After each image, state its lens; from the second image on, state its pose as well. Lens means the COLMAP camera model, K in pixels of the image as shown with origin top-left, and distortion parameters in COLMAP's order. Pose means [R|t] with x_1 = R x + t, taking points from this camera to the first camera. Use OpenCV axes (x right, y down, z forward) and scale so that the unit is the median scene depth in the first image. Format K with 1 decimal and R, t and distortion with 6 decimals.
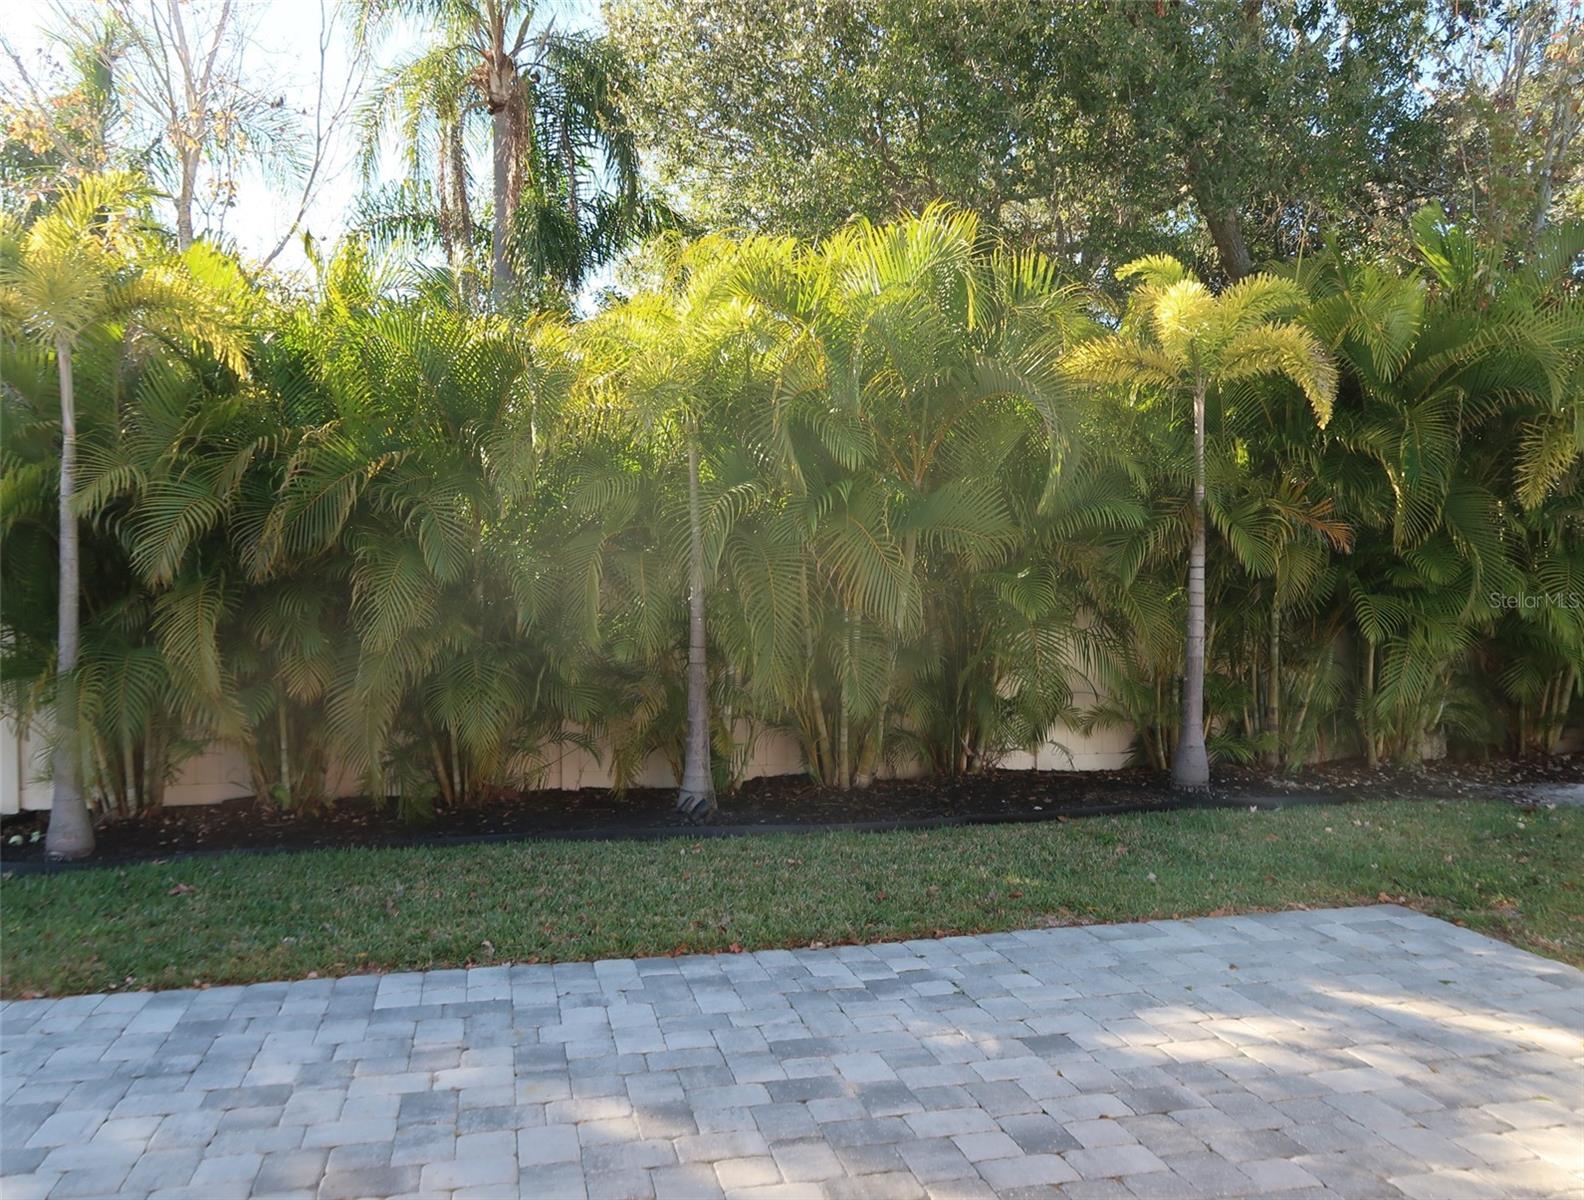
lens RADIAL K [[1254.5, 0, 792.0], [0, 1254.5, 600.0], [0, 0, 1]] dist [-0.014288, 0.006182]
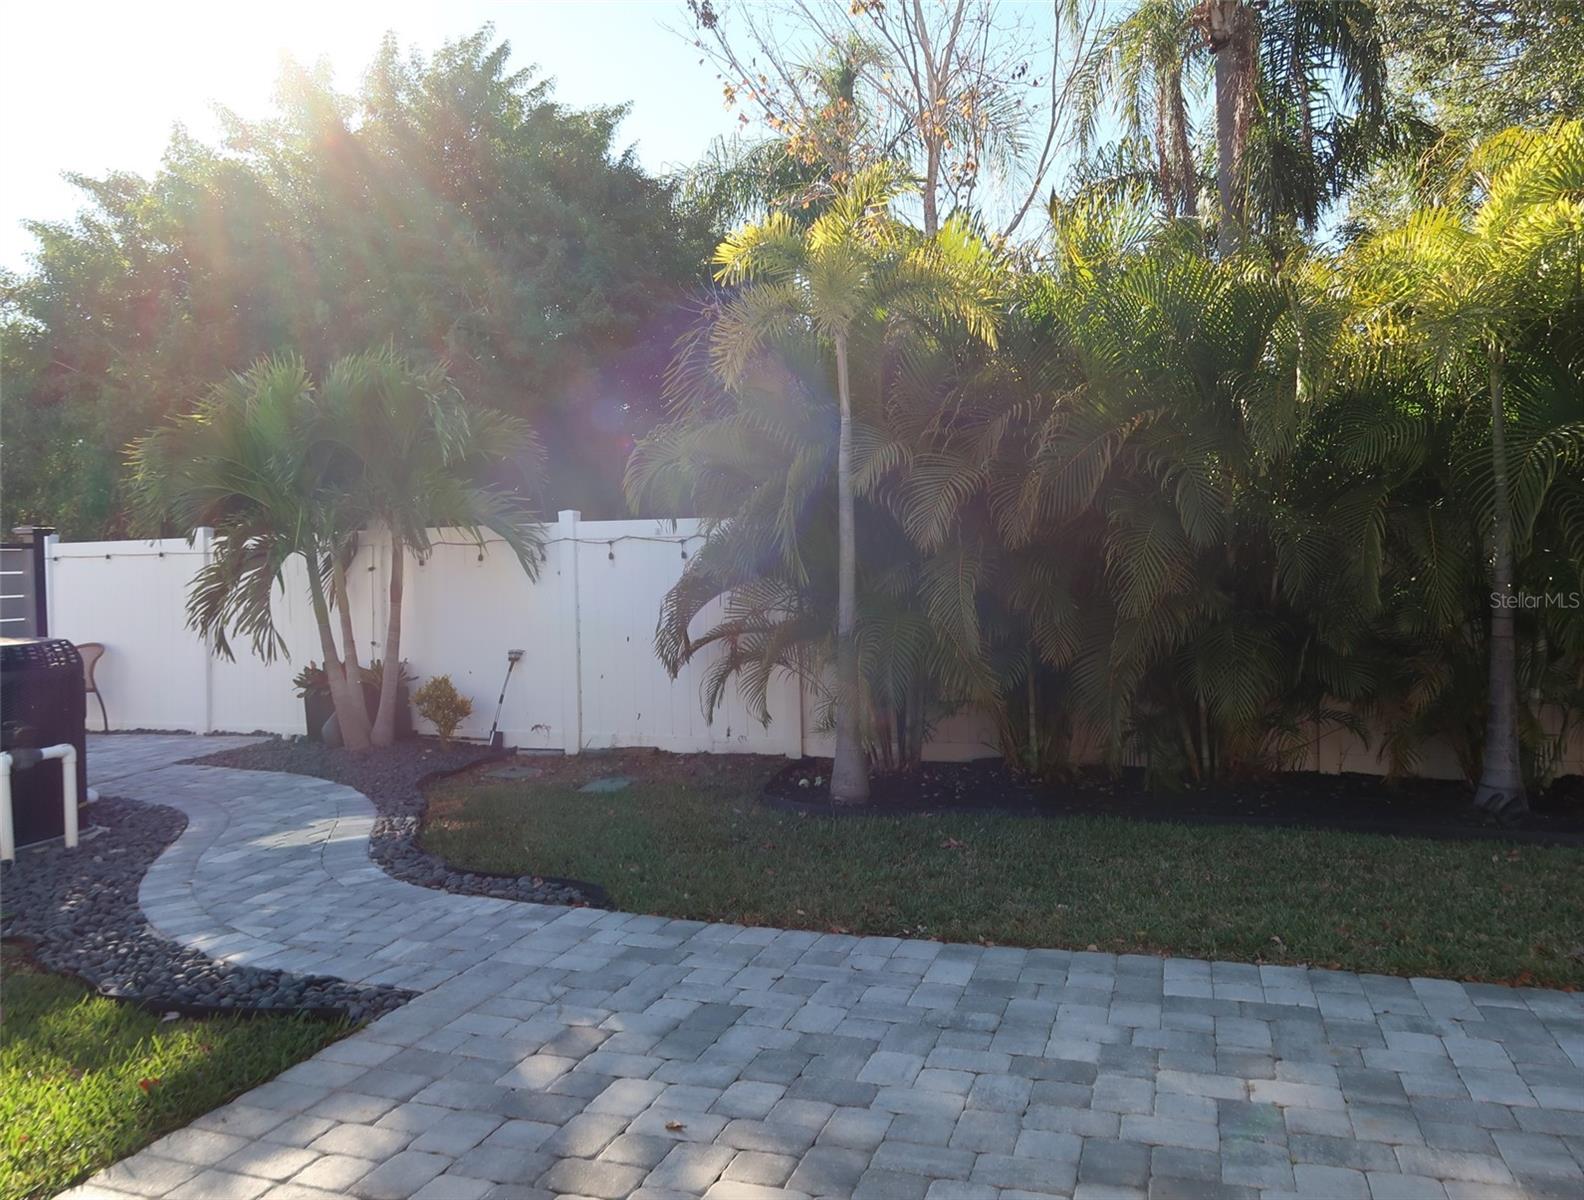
lens RADIAL K [[1215.3, 0, 792.0], [0, 1215.3, 600.0], [0, 0, 1]] dist [0.006919, 0.007561]
pose [[0.870653, 0.004945, -0.491873, -0.097383], [0.005304, 0.999797, 0.019440, 0.007780], [0.491869, -0.019534, 0.870450, 0.052669]]
